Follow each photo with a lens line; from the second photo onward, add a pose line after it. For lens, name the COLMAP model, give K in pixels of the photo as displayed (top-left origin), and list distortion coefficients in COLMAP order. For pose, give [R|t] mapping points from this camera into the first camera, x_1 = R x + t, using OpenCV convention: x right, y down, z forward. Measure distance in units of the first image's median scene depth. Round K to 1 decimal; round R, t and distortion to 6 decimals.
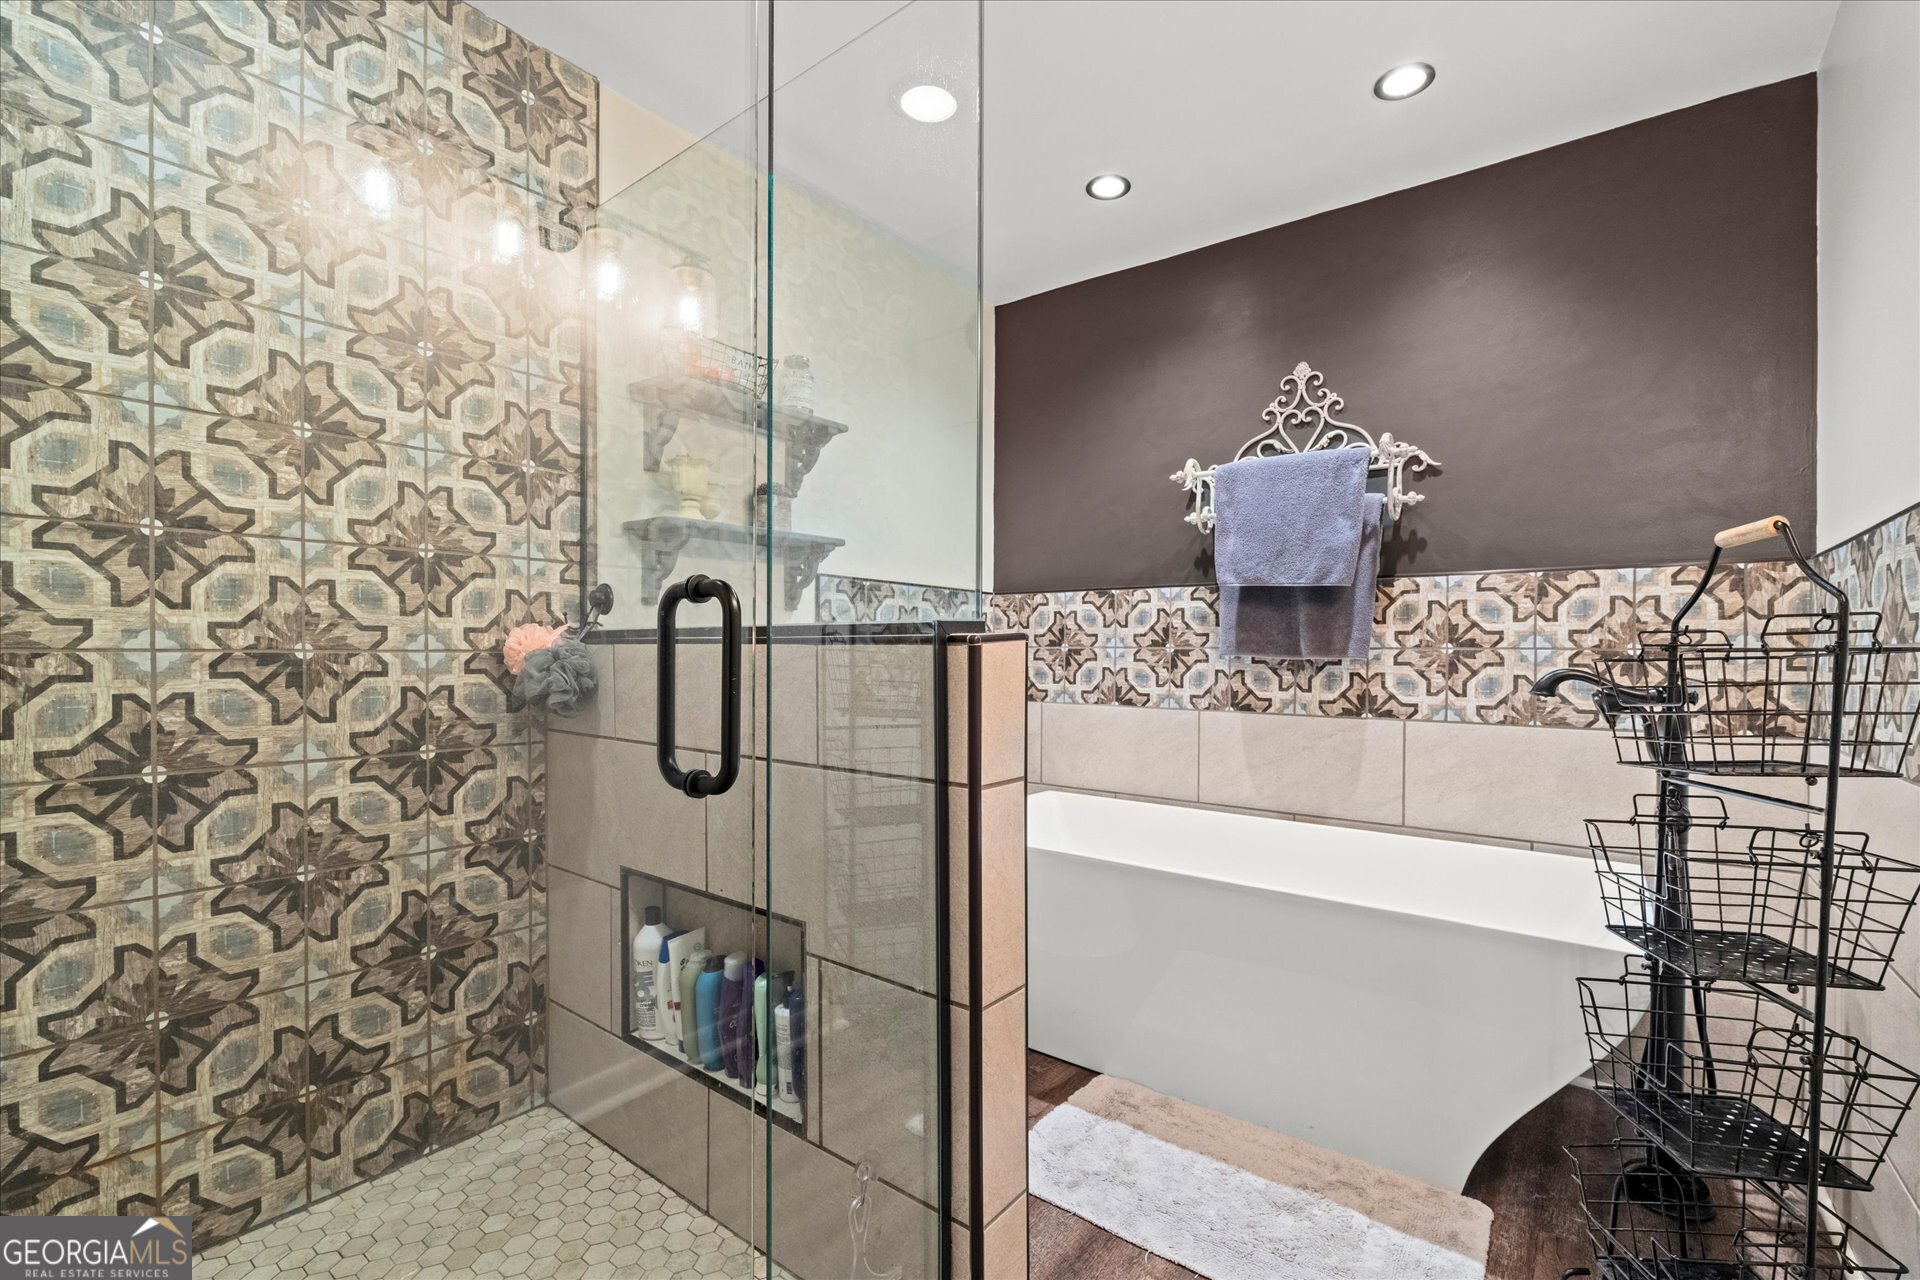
lens RADIAL K [[849.3, 0, 973.4], [0, 849.3, 645.5], [0, 0, 1]] dist [-0.004921, 0.000439]
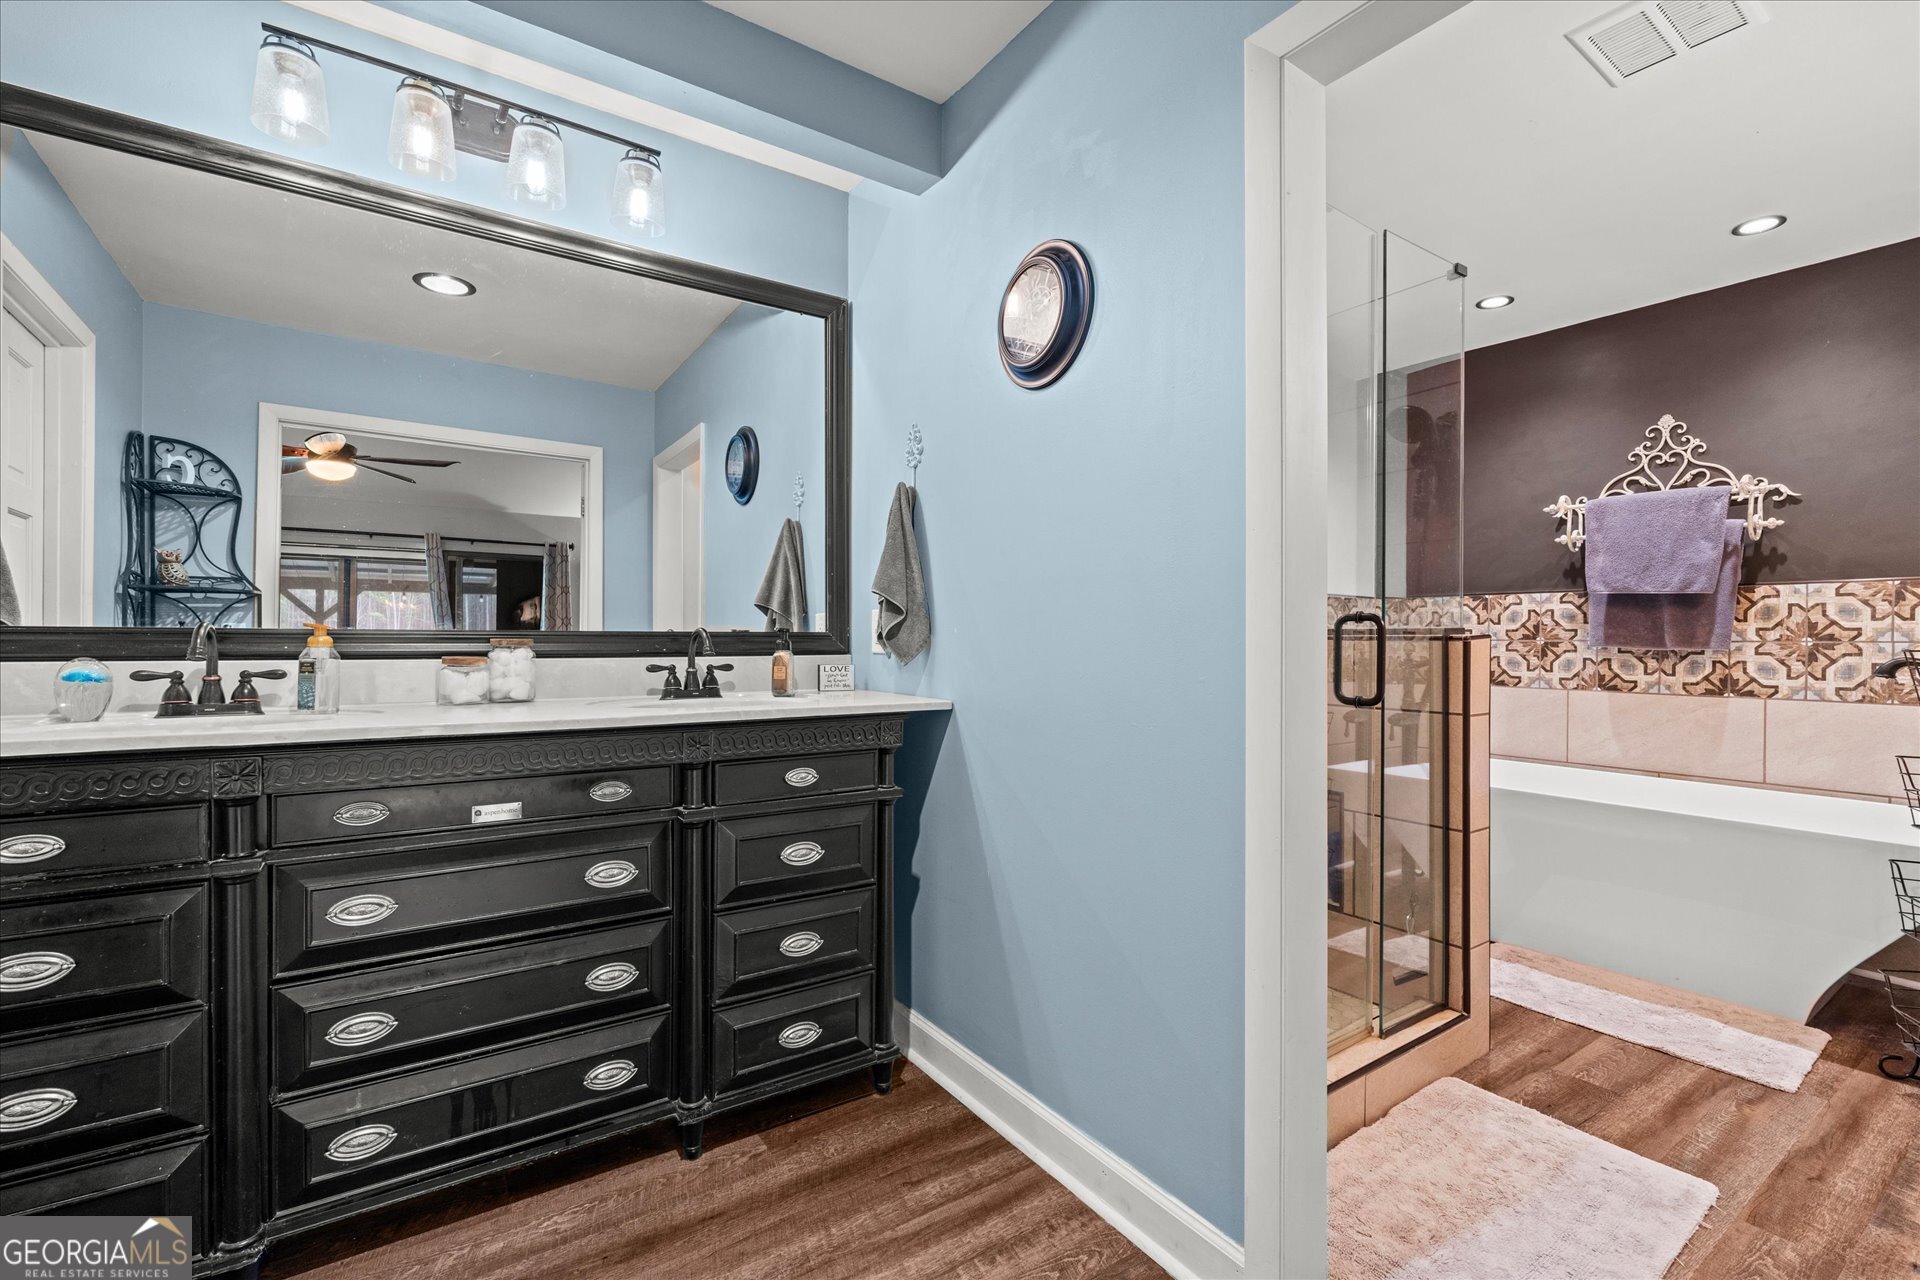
lens RADIAL K [[849.3, 0, 958.8], [0, 849.3, 635.8], [0, 0, 1]] dist [-0.004921, 0.000439]
pose [[0.949717, -0.000725, -0.313109, -0.229579], [0.000963, 0.999999, 0.000606, -0.006938], [0.313108, -0.000877, 0.949717, -0.553340]]
